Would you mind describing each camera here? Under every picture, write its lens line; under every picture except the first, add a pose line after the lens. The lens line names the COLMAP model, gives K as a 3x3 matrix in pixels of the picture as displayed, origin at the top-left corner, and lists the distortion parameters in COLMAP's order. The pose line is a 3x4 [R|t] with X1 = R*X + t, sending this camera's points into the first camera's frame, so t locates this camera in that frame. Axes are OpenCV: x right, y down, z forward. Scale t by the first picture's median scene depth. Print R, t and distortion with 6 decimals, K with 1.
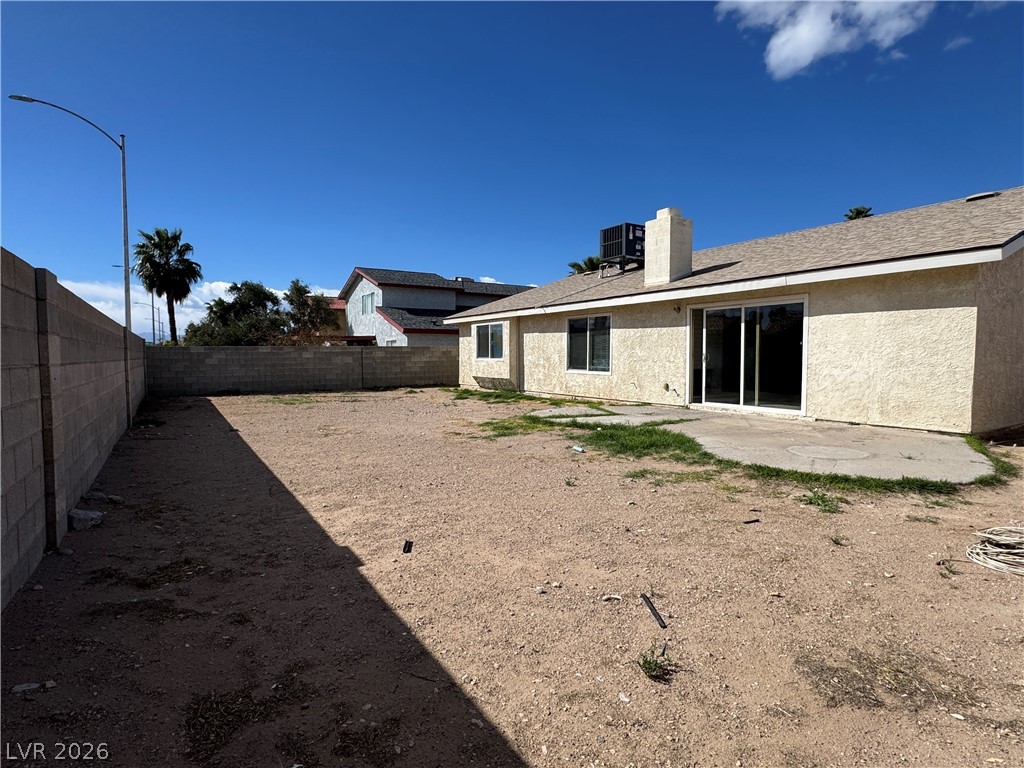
lens RADIAL K [[543.6, 0, 503.9], [0, 543.6, 382.9], [0, 0, 1]] dist [-0.004328, 0.000569]
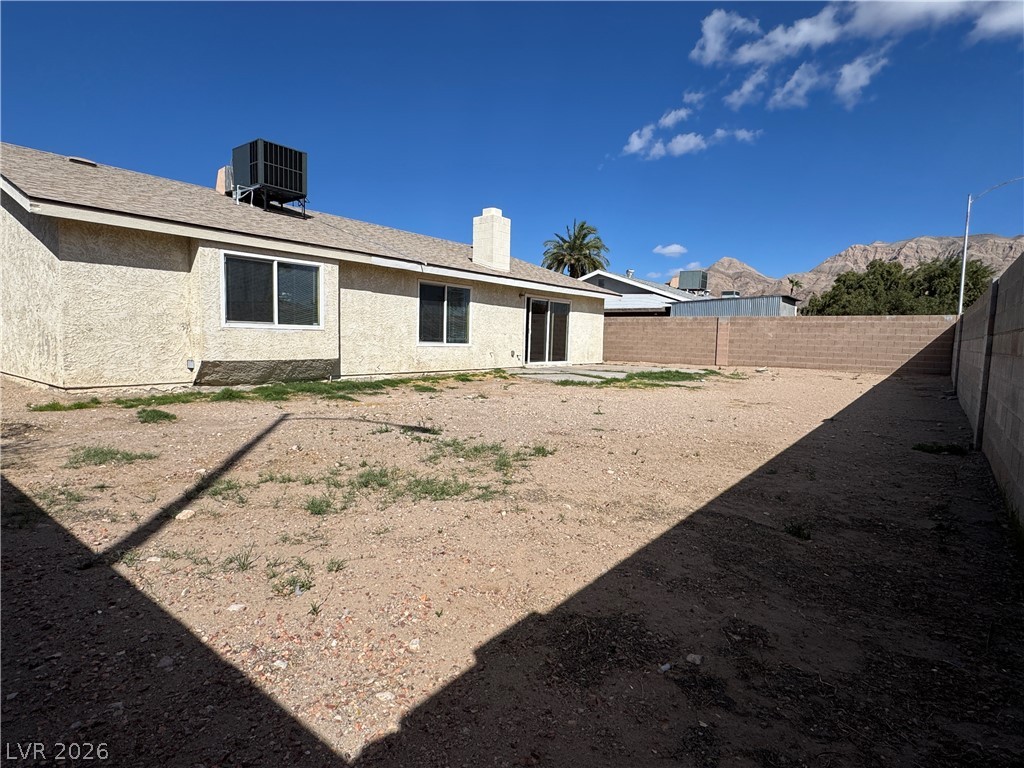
lens RADIAL K [[543.6, 0, 511.1], [0, 543.6, 382.3], [0, 0, 1]] dist [-0.004328, 0.000569]
pose [[-0.350763, -0.093812, 0.931754, -0.729178], [0.015568, 0.994248, 0.105964, -0.049647], [-0.936335, 0.051674, -0.347285, 1.162136]]
